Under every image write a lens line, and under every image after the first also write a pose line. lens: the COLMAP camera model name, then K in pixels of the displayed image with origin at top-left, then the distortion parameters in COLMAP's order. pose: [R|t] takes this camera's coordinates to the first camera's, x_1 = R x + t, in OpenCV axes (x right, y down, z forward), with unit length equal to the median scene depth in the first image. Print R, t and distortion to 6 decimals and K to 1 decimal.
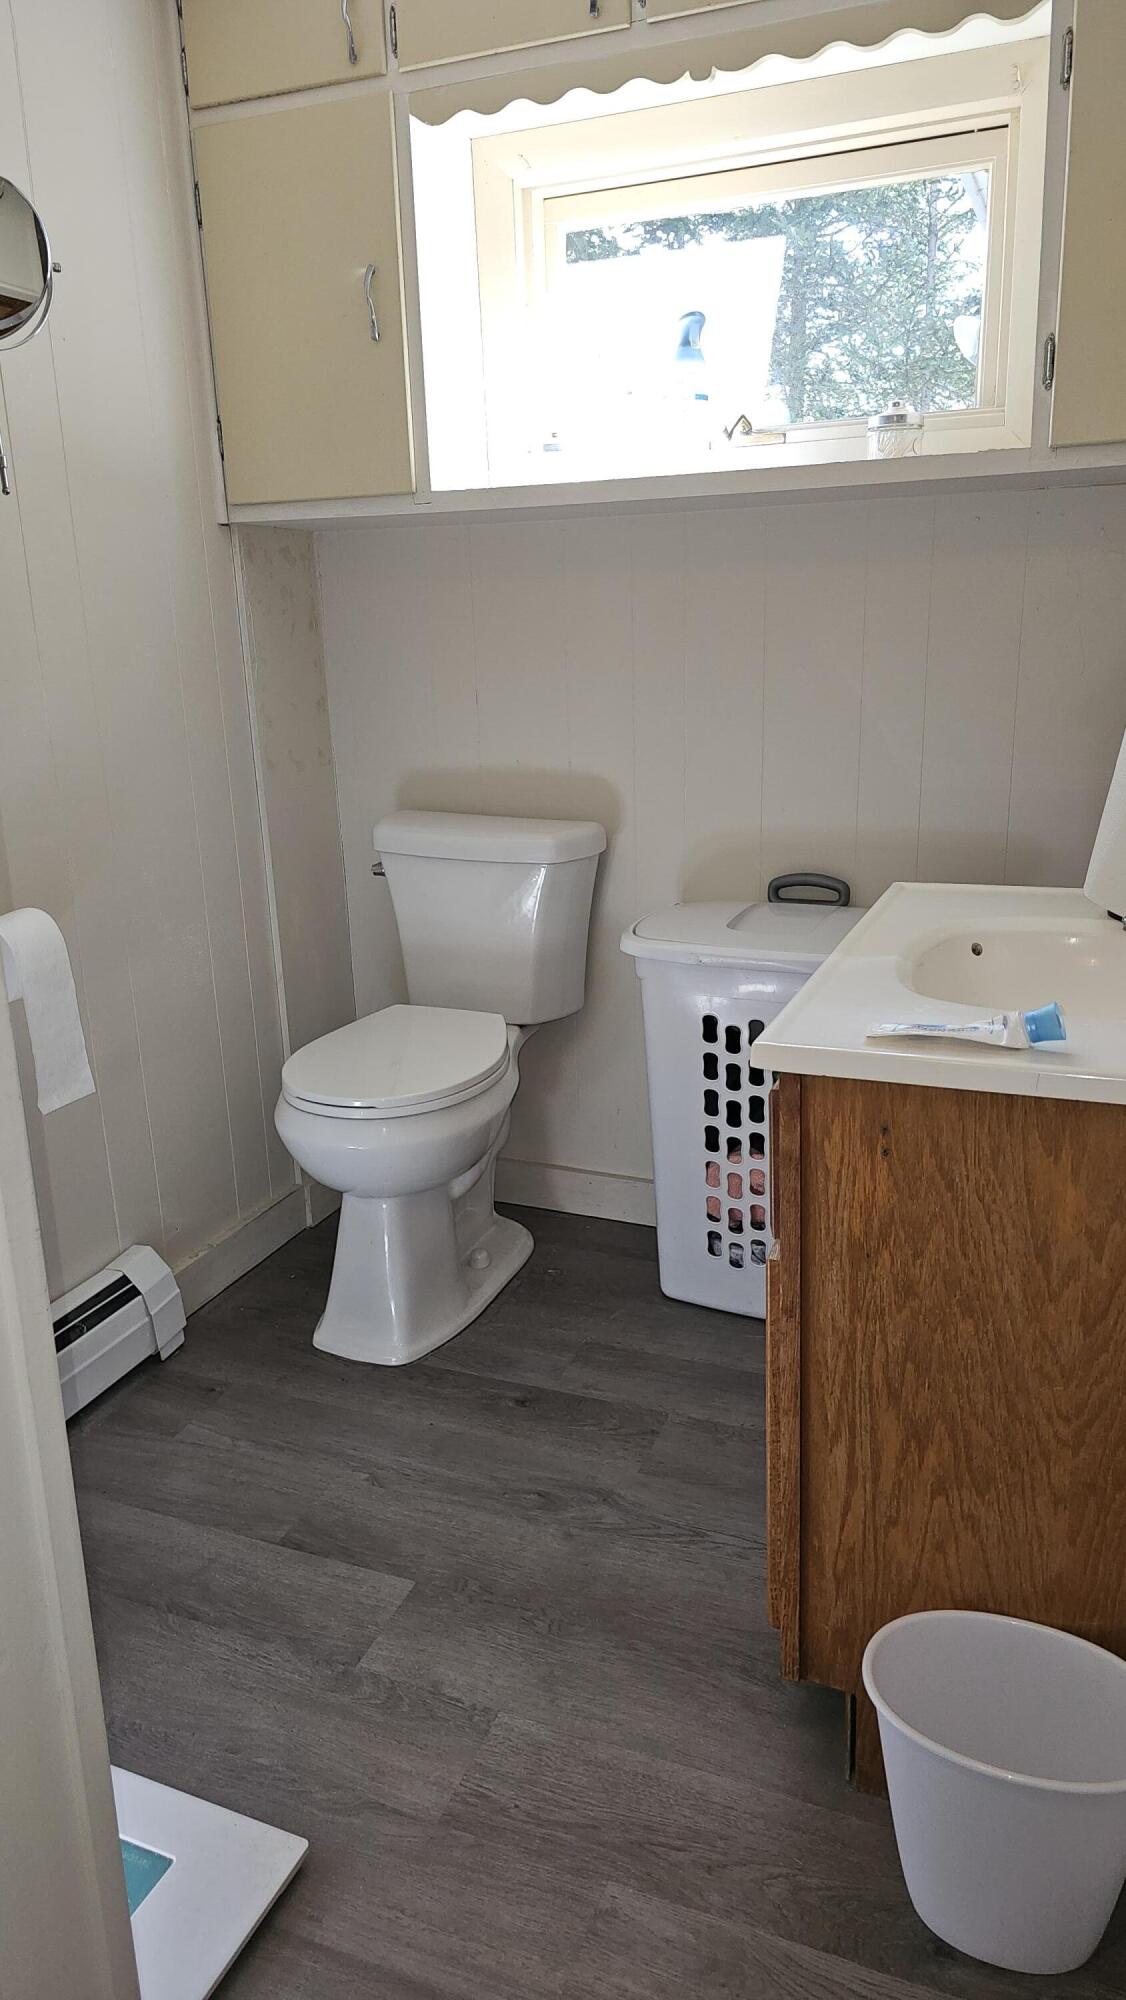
lens RADIAL K [[1333.1, 0, 568.4], [0, 1333.1, 995.4], [0, 0, 1]] dist [0.040847, -0.007597]
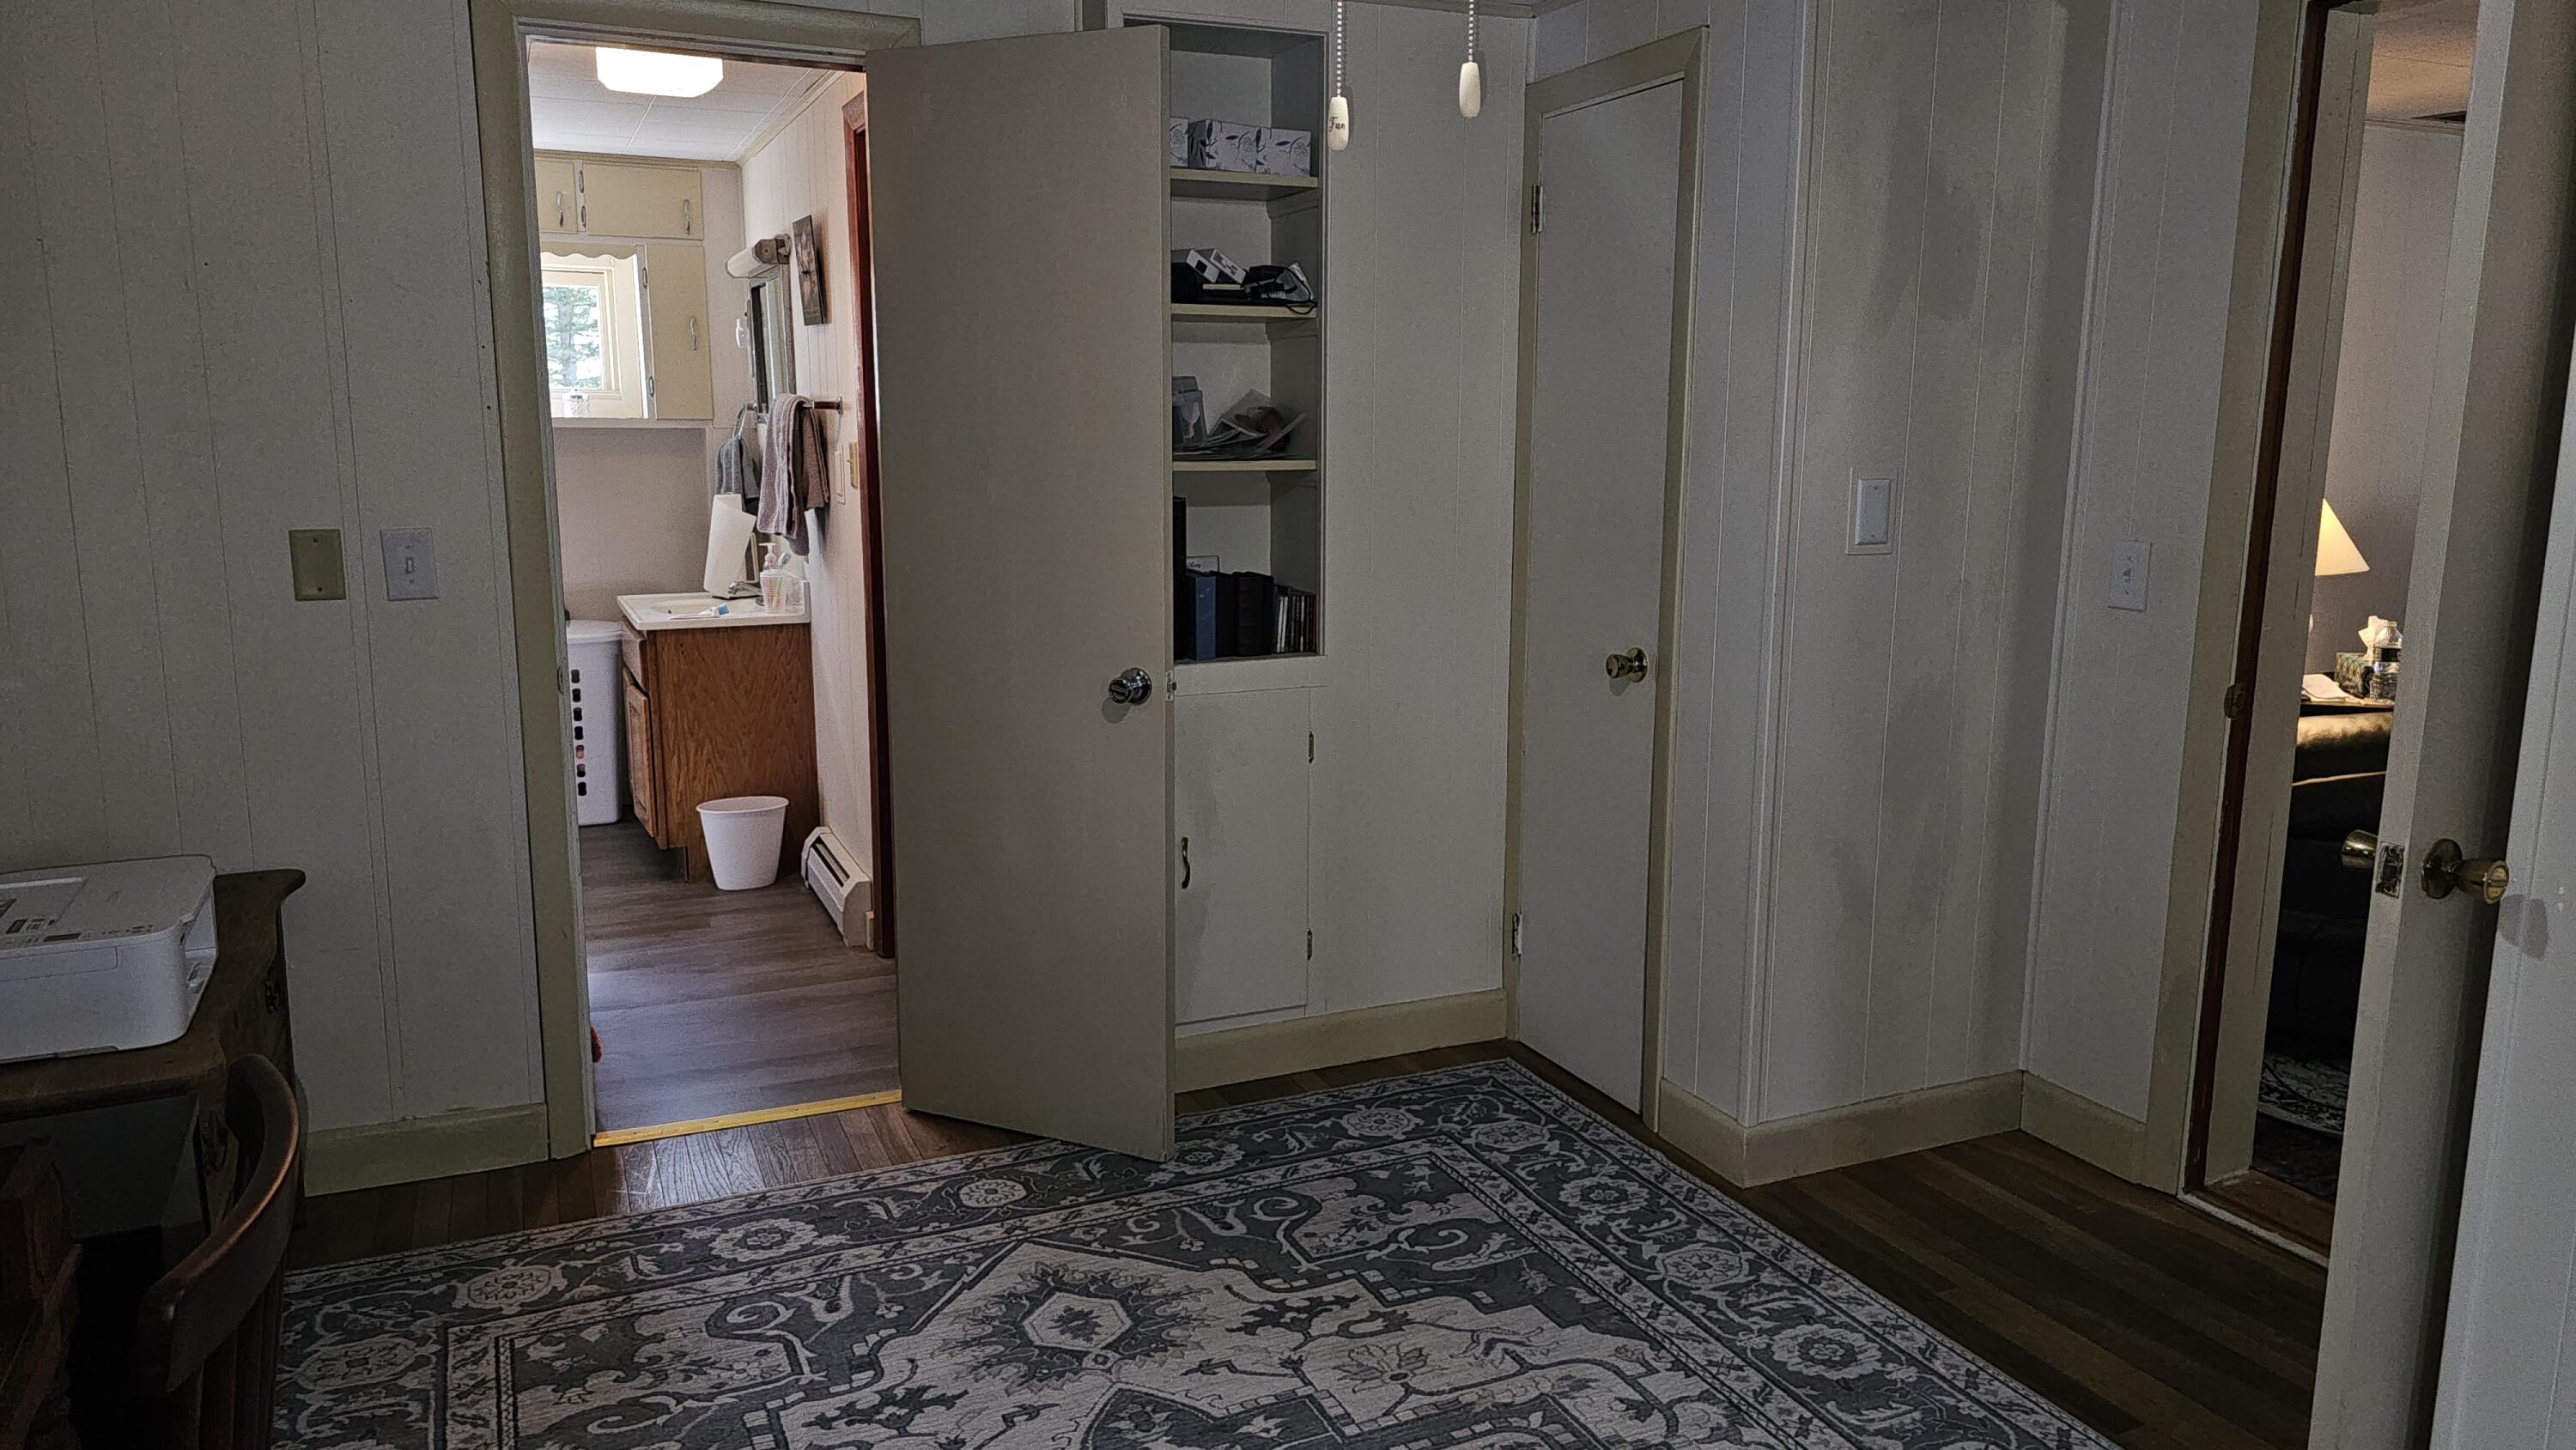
lens RADIAL K [[1716.9, 0, 1289.7], [0, 1716.9, 721.4], [0, 0, 1]] dist [0.040847, -0.007597]
pose [[0.685295, -0.081943, 0.723641, -1.767258], [0.161887, 0.985929, -0.041665, 0.680370], [-0.710045, 0.145701, 0.688918, -2.866881]]
